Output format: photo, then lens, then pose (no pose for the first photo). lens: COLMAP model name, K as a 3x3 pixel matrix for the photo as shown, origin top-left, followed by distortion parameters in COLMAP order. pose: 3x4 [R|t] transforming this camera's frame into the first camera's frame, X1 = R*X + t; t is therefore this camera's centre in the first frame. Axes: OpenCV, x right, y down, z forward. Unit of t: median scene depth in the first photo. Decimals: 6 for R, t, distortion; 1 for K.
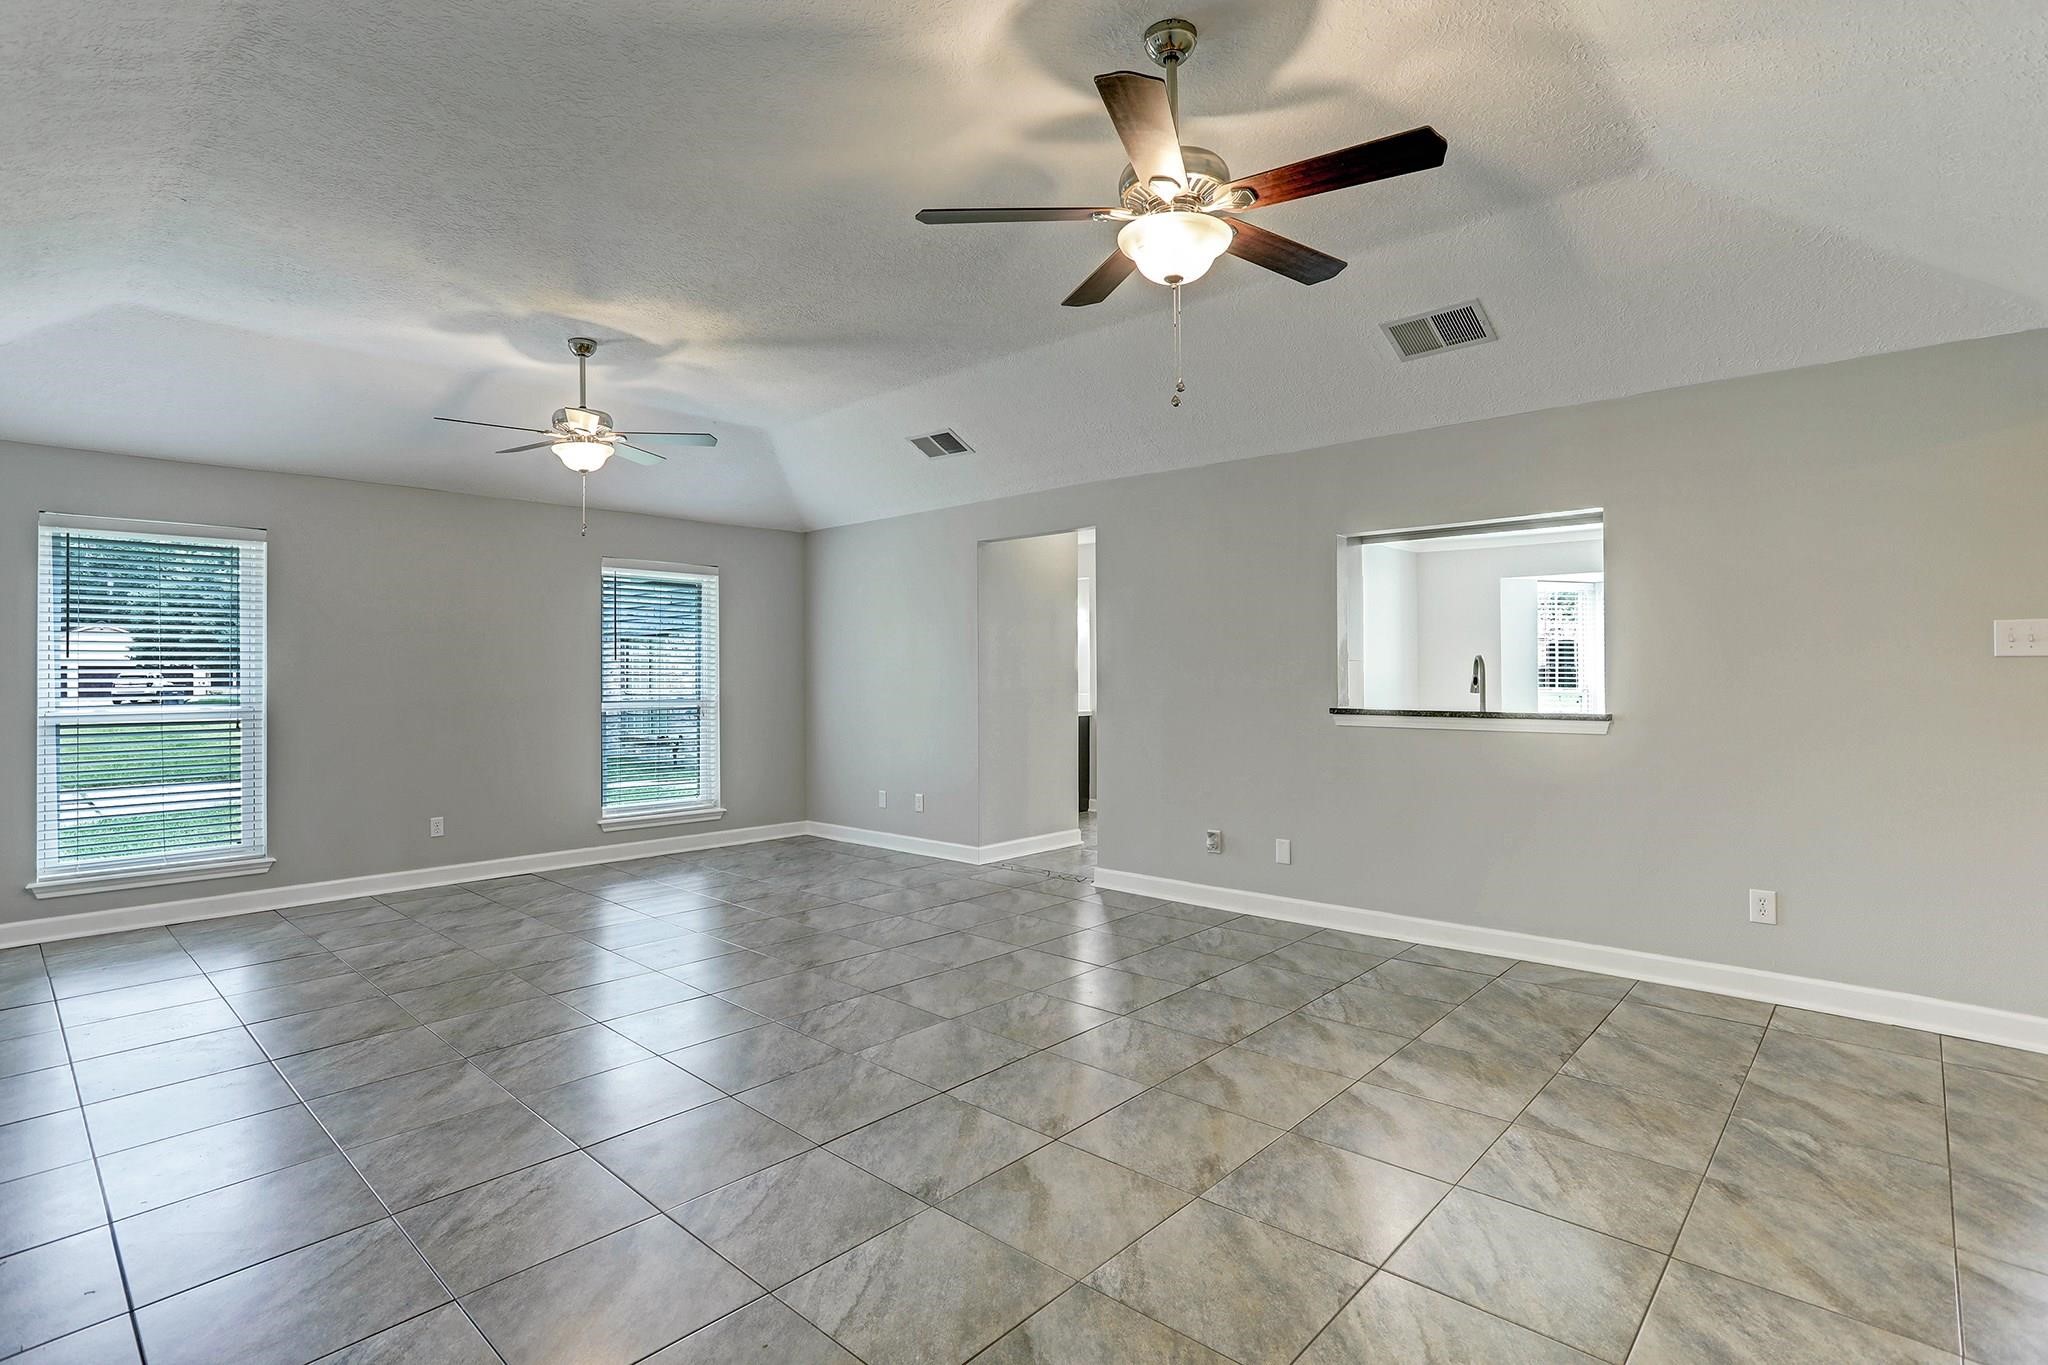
lens RADIAL K [[996.9, 0, 1030.6], [0, 996.9, 662.2], [0, 0, 1]] dist [-0.040328, 0.000904]
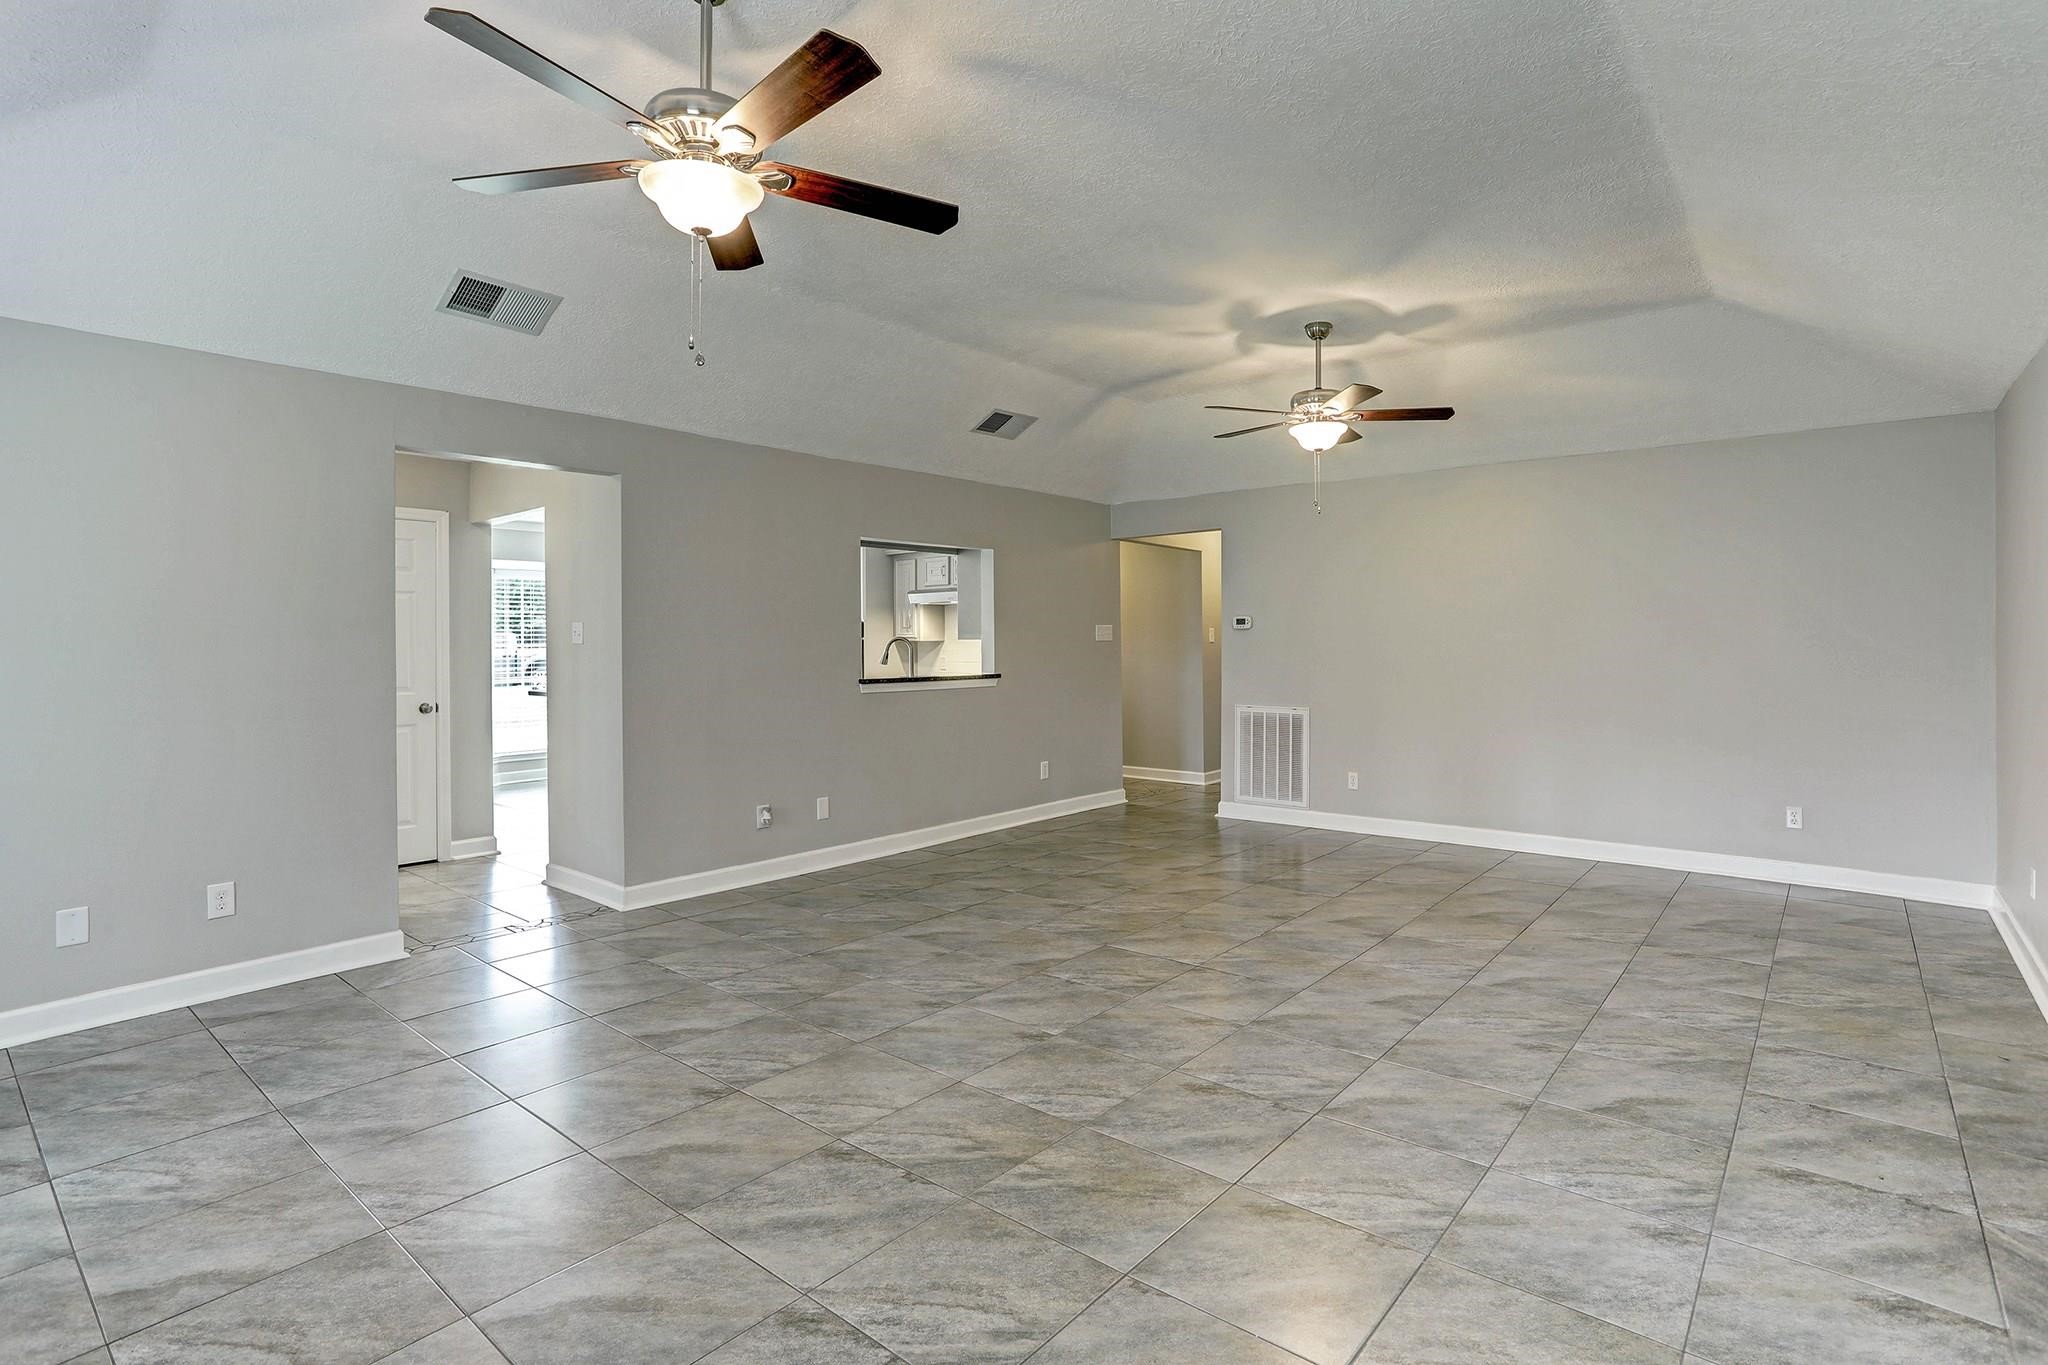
lens RADIAL K [[923.0, 0, 1107.3], [0, 923.0, 641.6], [0, 0, 1]] dist [-0.045269, 0.000239]
pose [[-0.059858, 0.006387, 0.998186, -1.227690], [-0.005727, 0.999961, -0.006742, 0.009874], [-0.998190, -0.006121, -0.059819, 1.121581]]
